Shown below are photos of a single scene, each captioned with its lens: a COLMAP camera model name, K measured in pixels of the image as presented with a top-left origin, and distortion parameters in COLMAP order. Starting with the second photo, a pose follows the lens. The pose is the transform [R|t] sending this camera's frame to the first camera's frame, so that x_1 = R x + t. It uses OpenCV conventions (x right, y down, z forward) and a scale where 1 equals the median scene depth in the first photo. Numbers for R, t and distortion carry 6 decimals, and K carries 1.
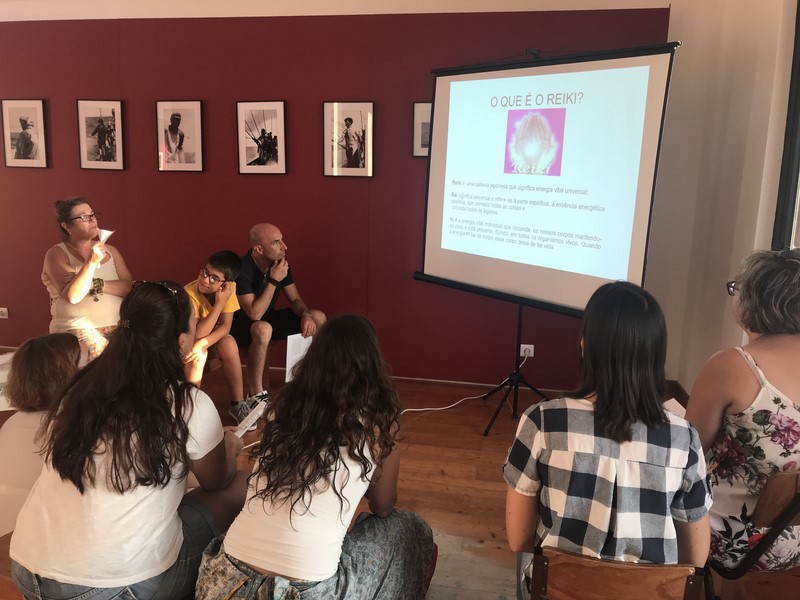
lens RADIAL K [[657.2, 0, 398.9], [0, 657.2, 295.1], [0, 0, 1]] dist [0.026093, -0.038913]
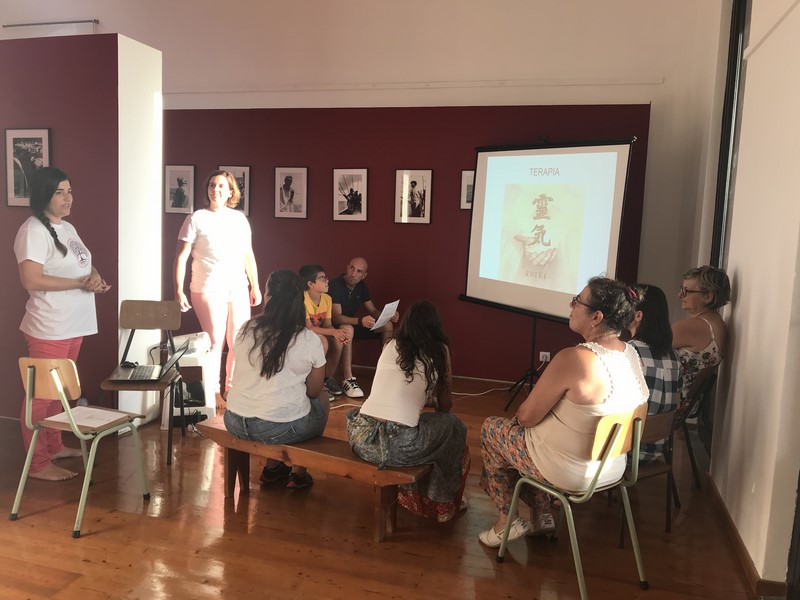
lens RADIAL K [[657.2, 0, 404.7], [0, 657.2, 302.6], [0, 0, 1]] dist [0.026093, -0.038913]
pose [[0.995450, 0.024382, -0.092117, 0.039350], [-0.029441, 0.998109, -0.053961, 0.061579], [0.090627, 0.056427, 0.994285, -0.369924]]
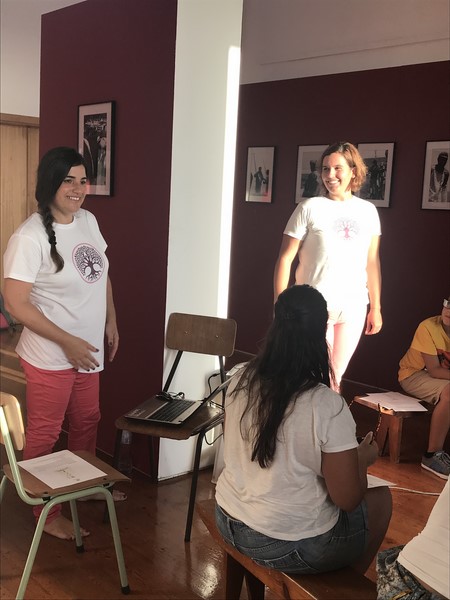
lens RADIAL K [[731.3, 0, 233.8], [0, 731.3, 297.4], [0, 0, 1]] dist [-0.015251, 0.000000]
pose [[0.801166, 0.085463, -0.592308, 0.095615], [-0.122835, 0.992161, -0.022993, 0.009576], [0.585700, 0.091177, 0.805383, -0.074352]]
